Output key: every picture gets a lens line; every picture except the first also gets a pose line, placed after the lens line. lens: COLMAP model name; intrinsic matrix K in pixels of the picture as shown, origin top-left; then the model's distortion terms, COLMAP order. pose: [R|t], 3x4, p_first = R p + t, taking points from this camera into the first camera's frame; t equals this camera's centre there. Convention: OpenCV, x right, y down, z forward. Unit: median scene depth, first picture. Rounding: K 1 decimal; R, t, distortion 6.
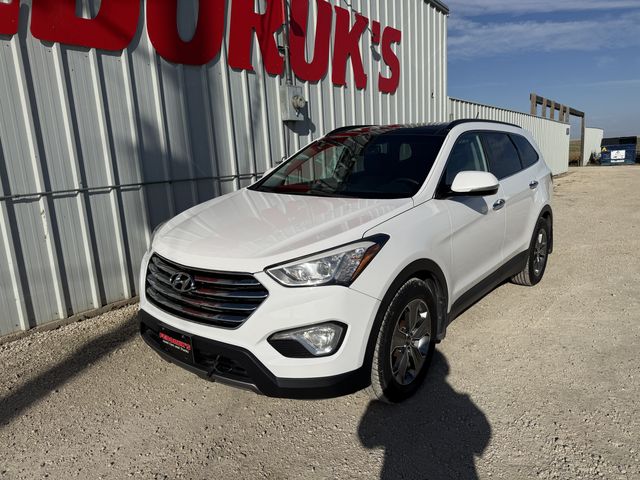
lens RADIAL K [[452.8, 0, 316.7], [0, 452.8, 237.9], [0, 0, 1]] dist [0.014855, -0.026889]
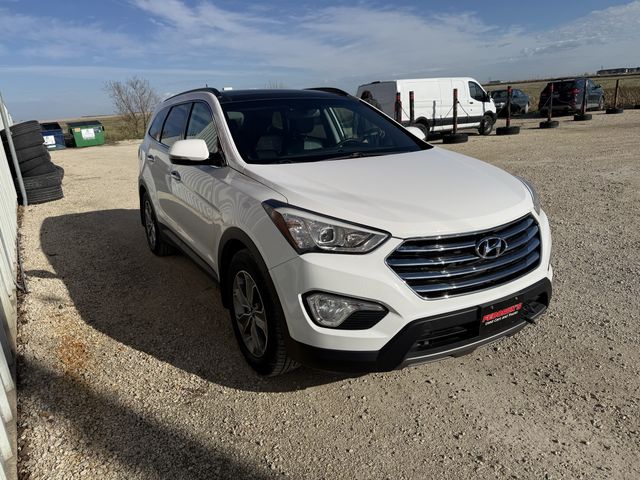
lens RADIAL K [[452.8, 0, 316.7], [0, 452.8, 237.9], [0, 0, 1]] dist [0.014855, -0.026889]
pose [[0.361411, -0.237393, 0.901680, -0.514255], [0.213816, 0.962377, 0.167671, -0.060358], [-0.907560, 0.132195, 0.398572, 0.403849]]
